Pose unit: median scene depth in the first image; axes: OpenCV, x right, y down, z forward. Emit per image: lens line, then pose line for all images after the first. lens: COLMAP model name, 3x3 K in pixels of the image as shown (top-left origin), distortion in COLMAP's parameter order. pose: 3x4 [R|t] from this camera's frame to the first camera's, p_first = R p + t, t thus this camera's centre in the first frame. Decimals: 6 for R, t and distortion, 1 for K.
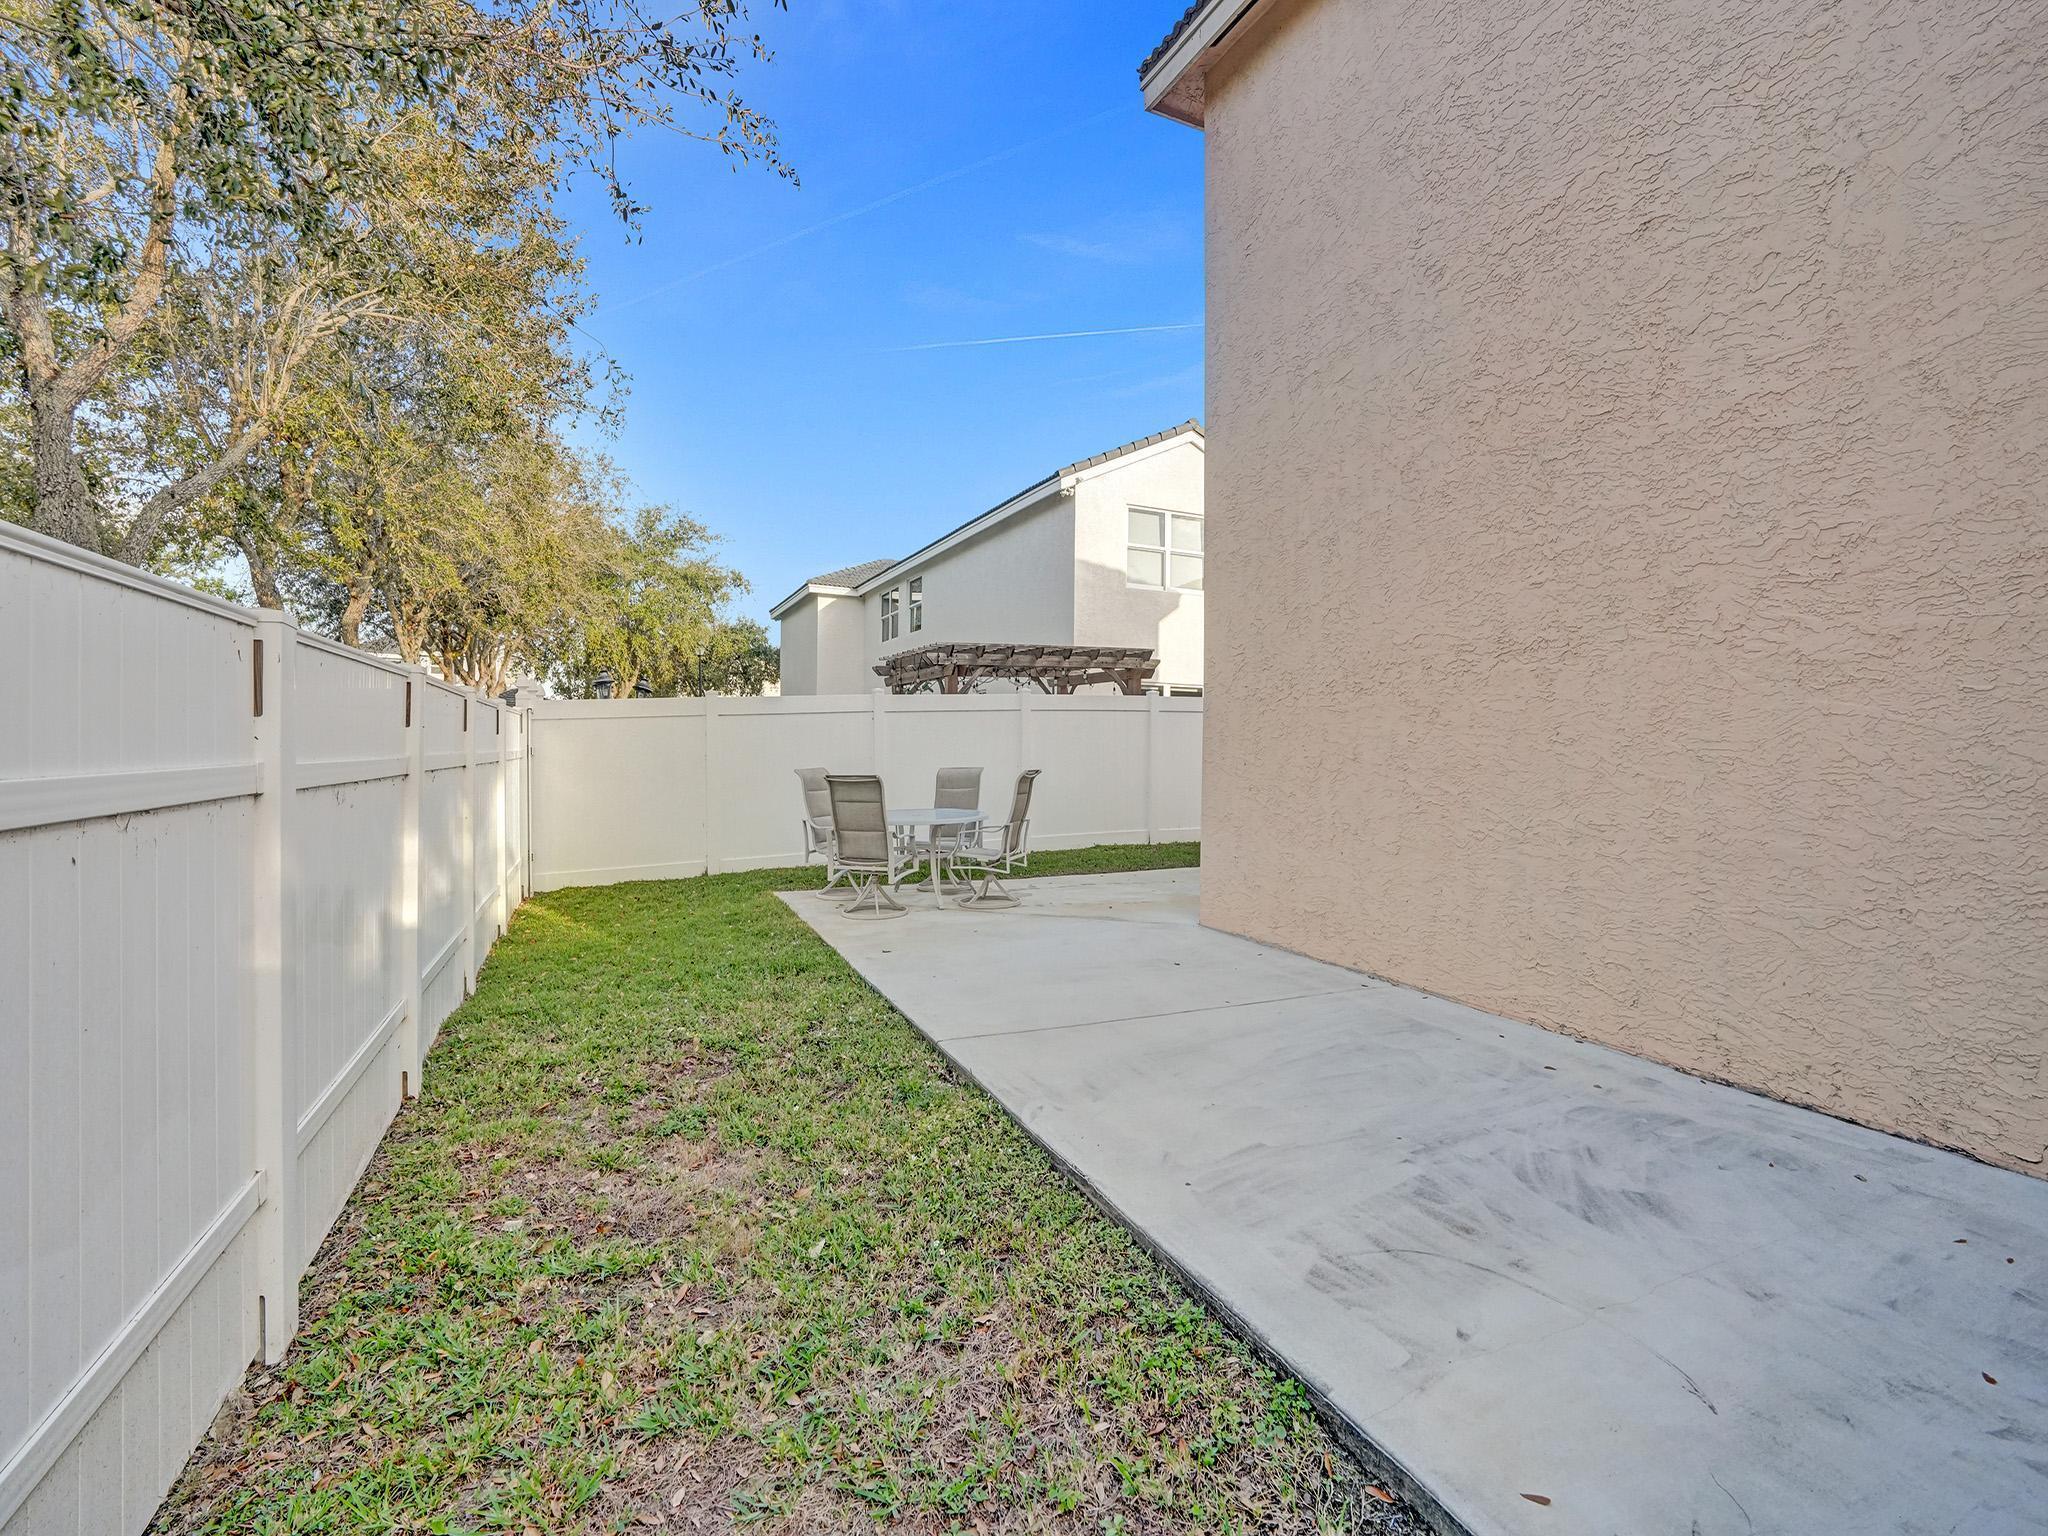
lens RADIAL K [[952.2, 0, 1027.1], [0, 952.2, 761.5], [0, 0, 1]] dist [-0.060869, 0.024930]
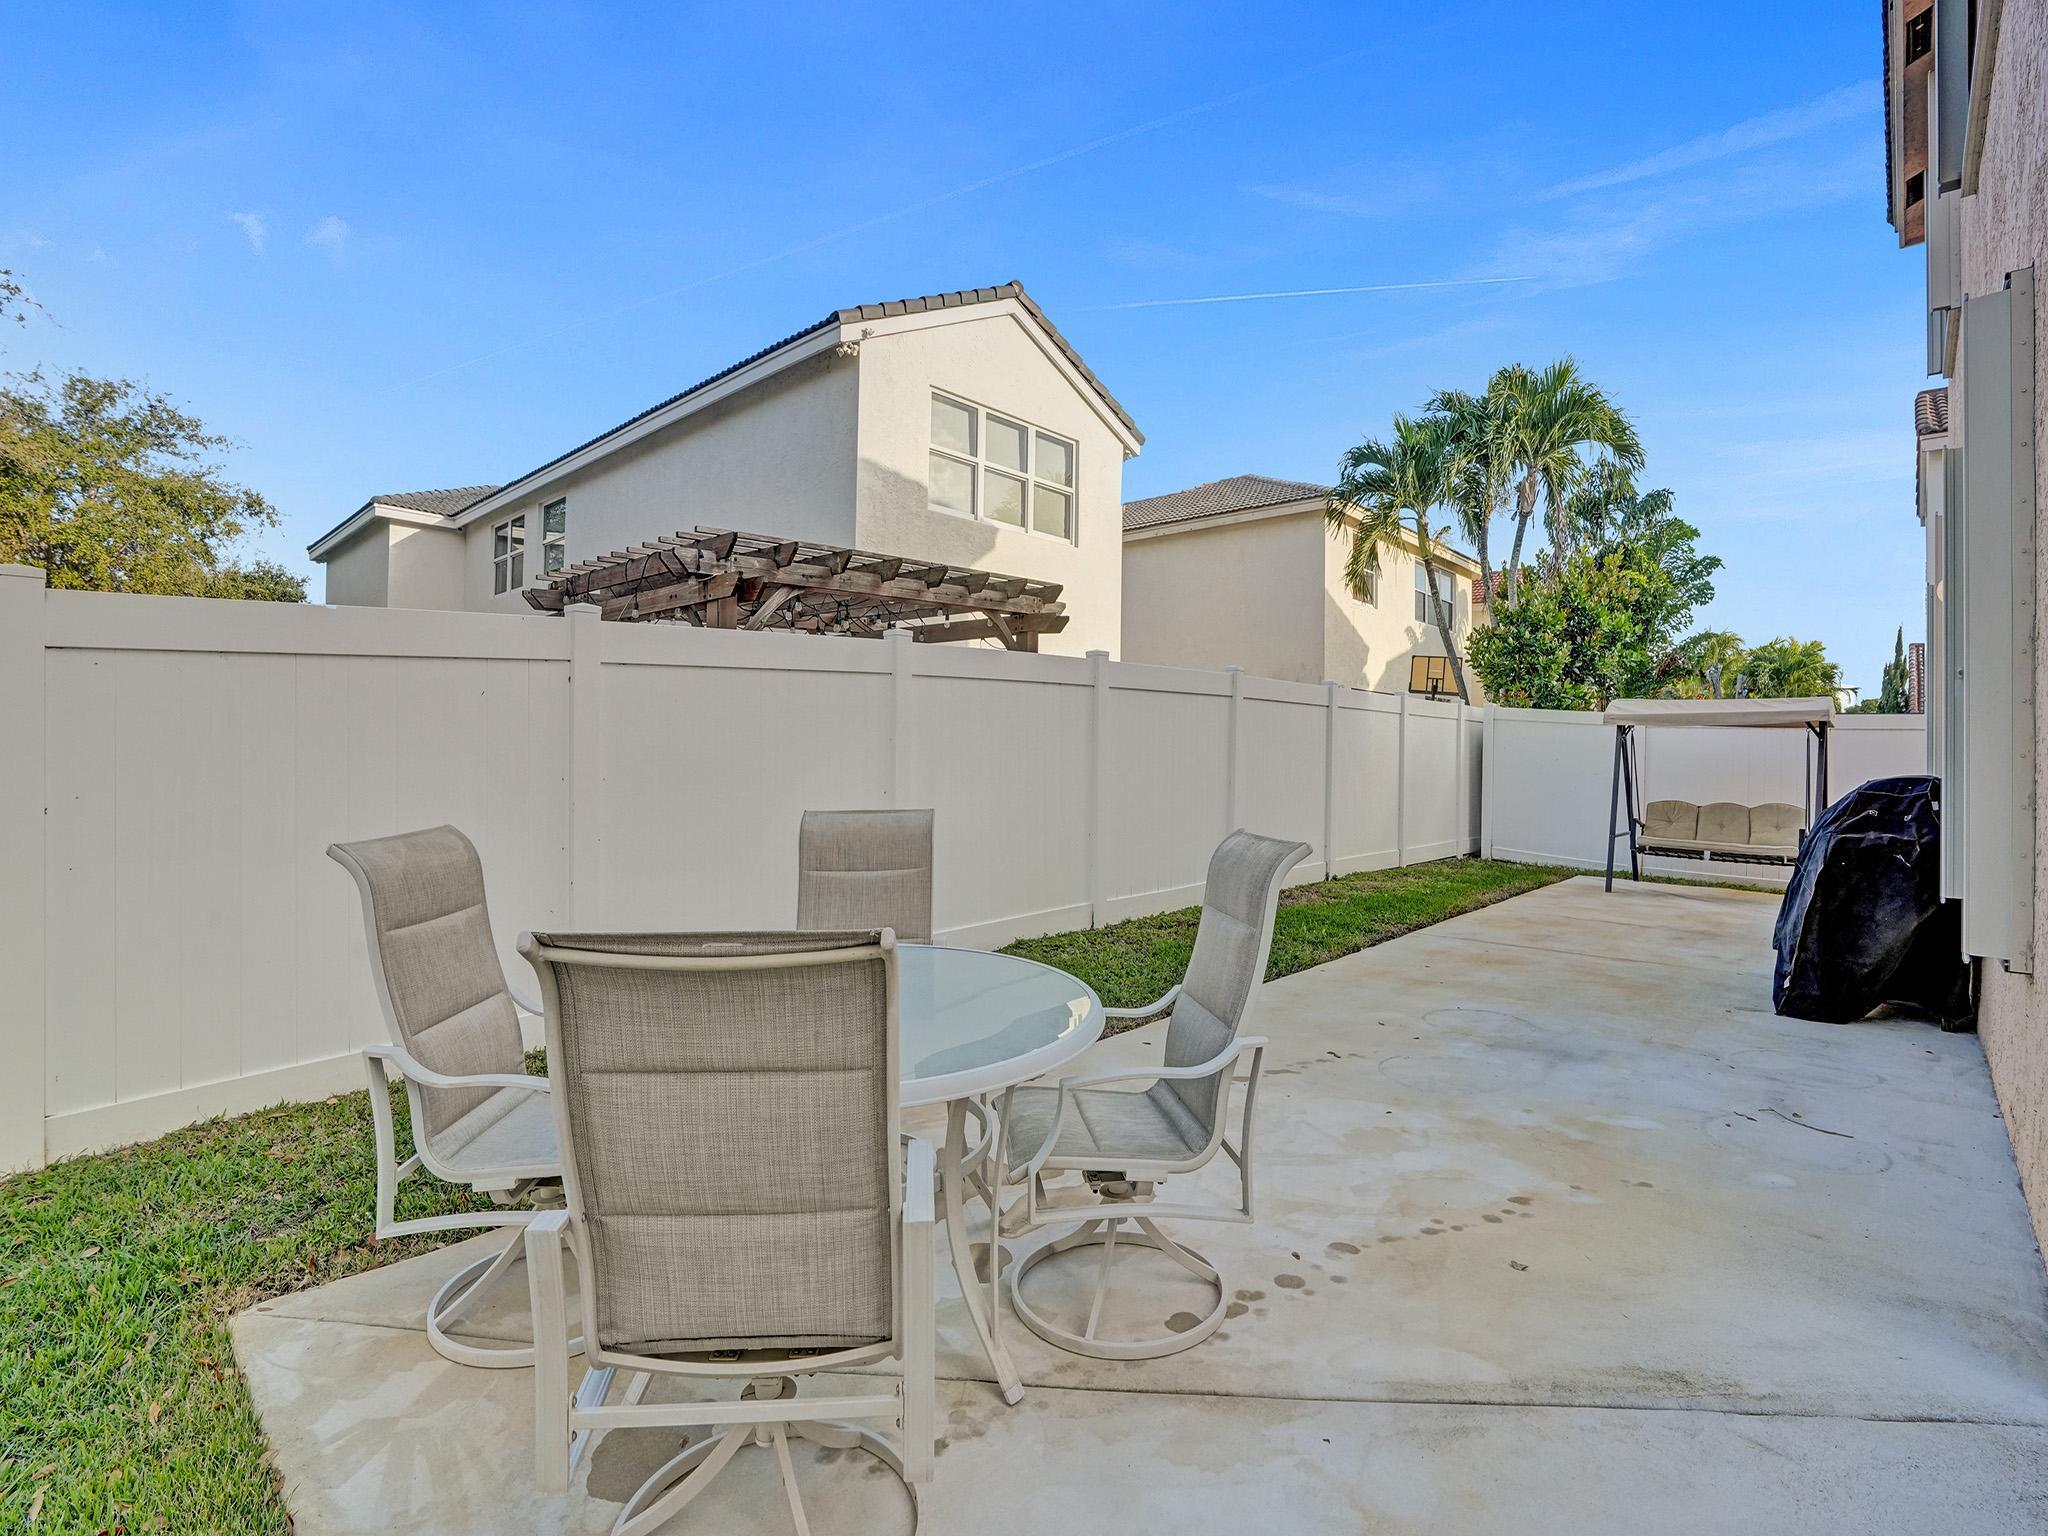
lens RADIAL K [[952.3, 0, 1015.8], [0, 952.3, 756.0], [0, 0, 1]] dist [-0.060352, 0.021794]
pose [[0.928194, 0.001305, 0.372095, -0.088734], [0.001017, 0.999981, -0.006046, -0.007075], [-0.372096, 0.005990, 0.928175, 0.374274]]
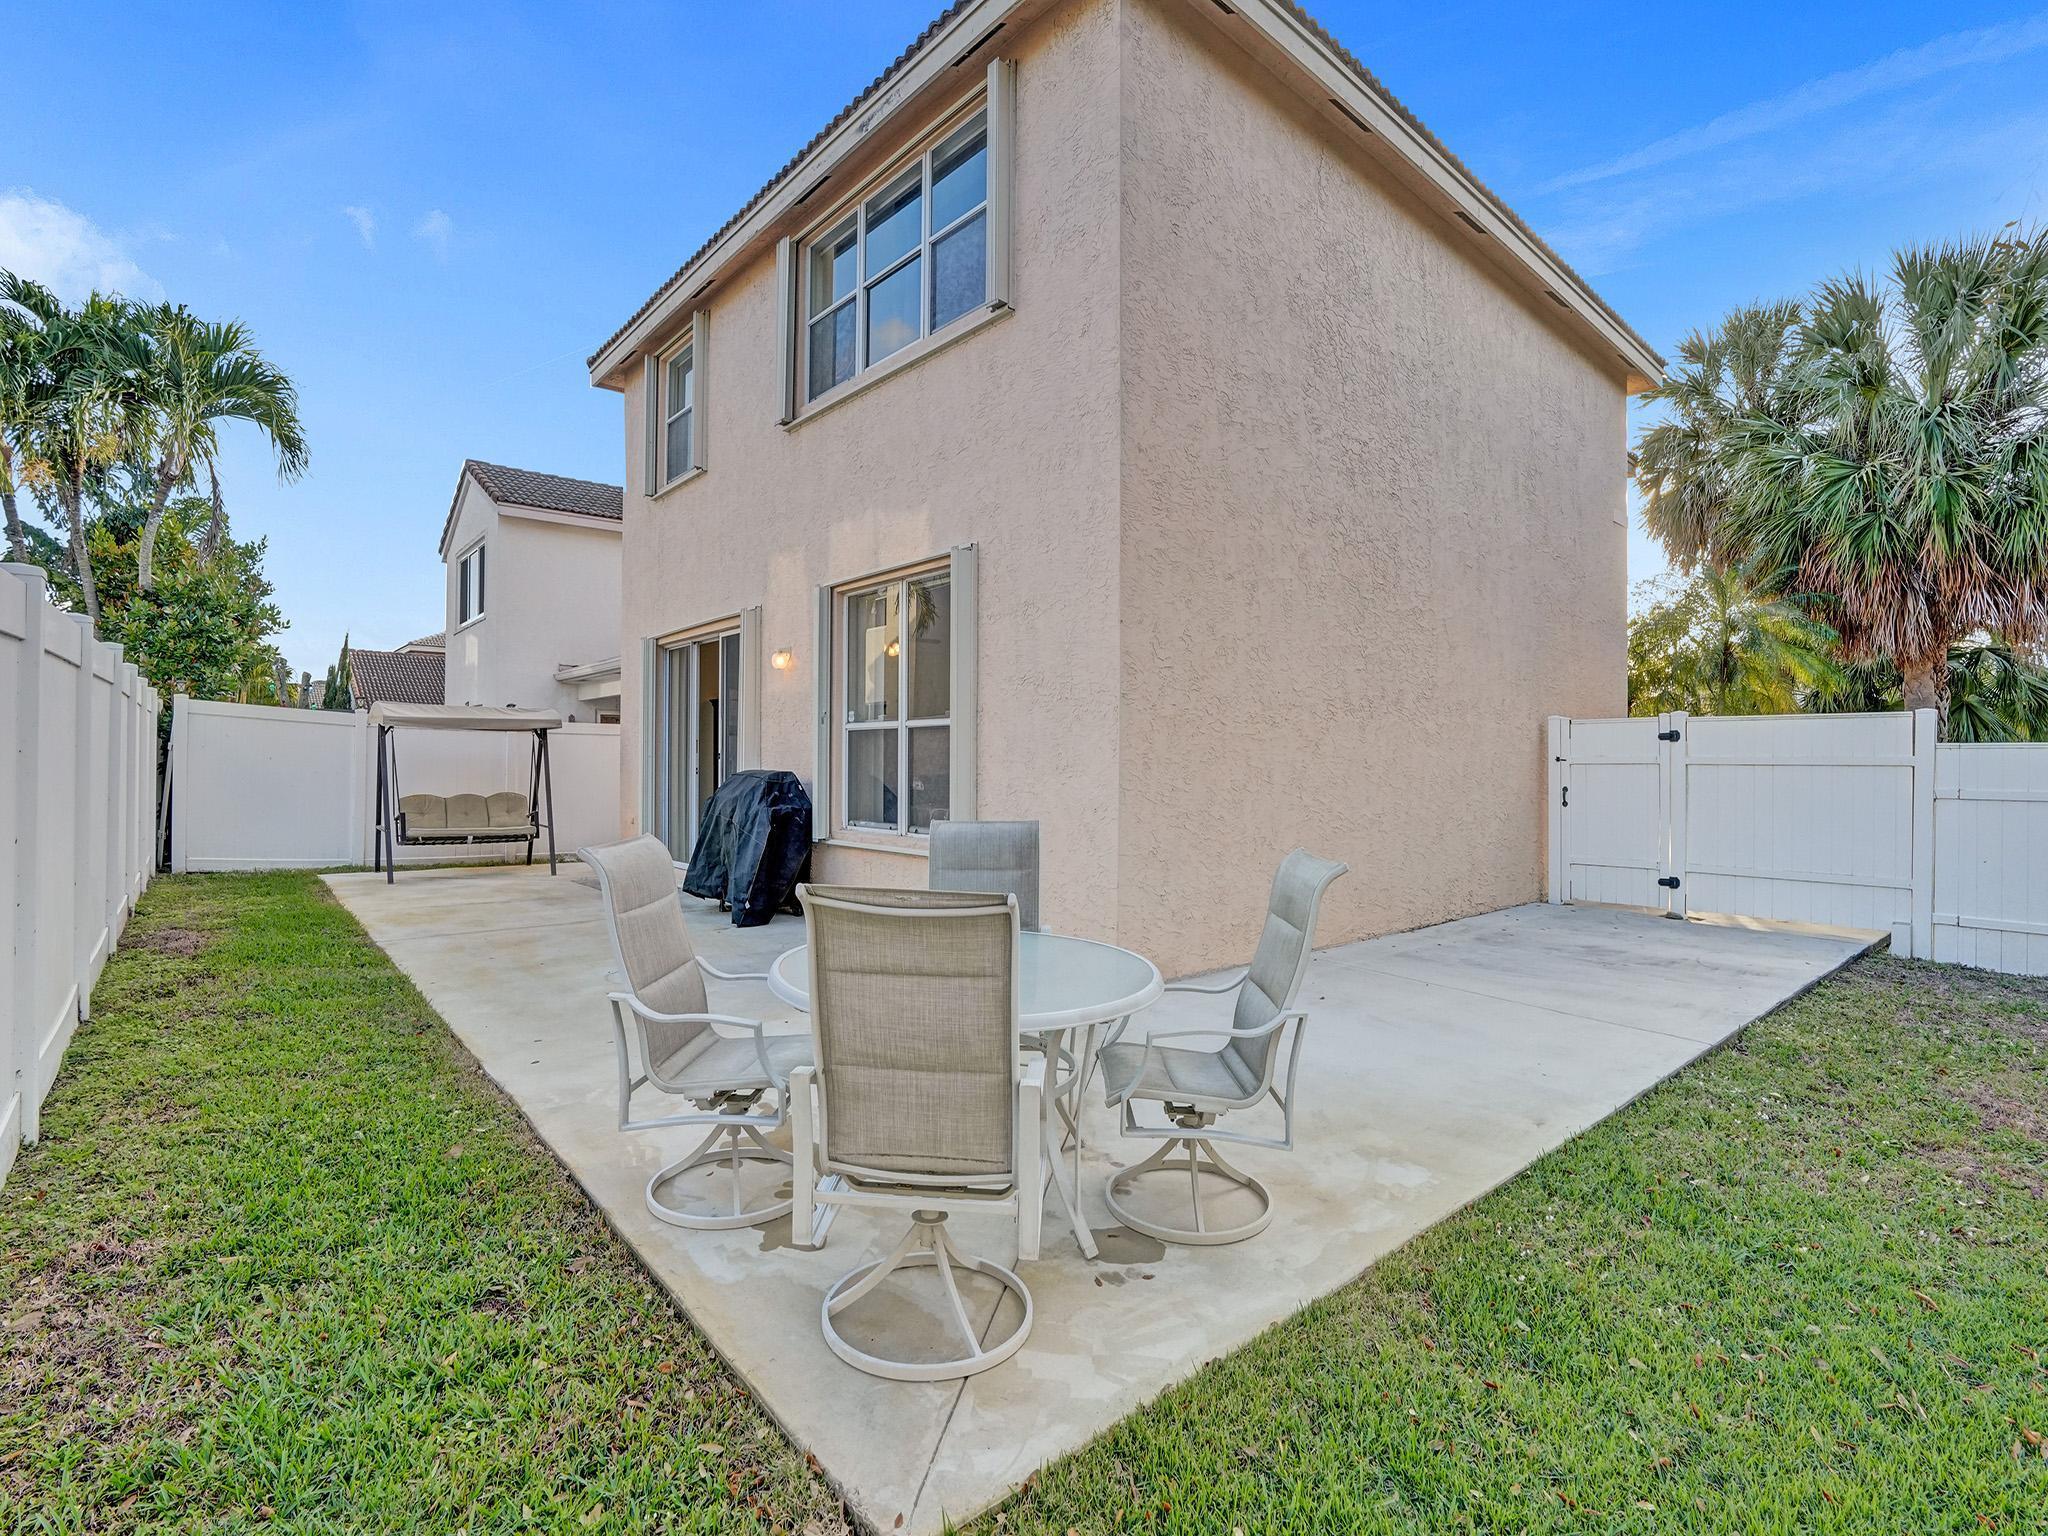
lens RADIAL K [[952.2, 0, 1027.1], [0, 952.2, 761.5], [0, 0, 1]] dist [-0.060869, 0.024930]
pose [[-0.275579, -0.013925, 0.961178, -0.239583], [0.000216, 0.999894, 0.014548, -0.015088], [-0.961278, 0.004217, -0.275547, 0.548287]]
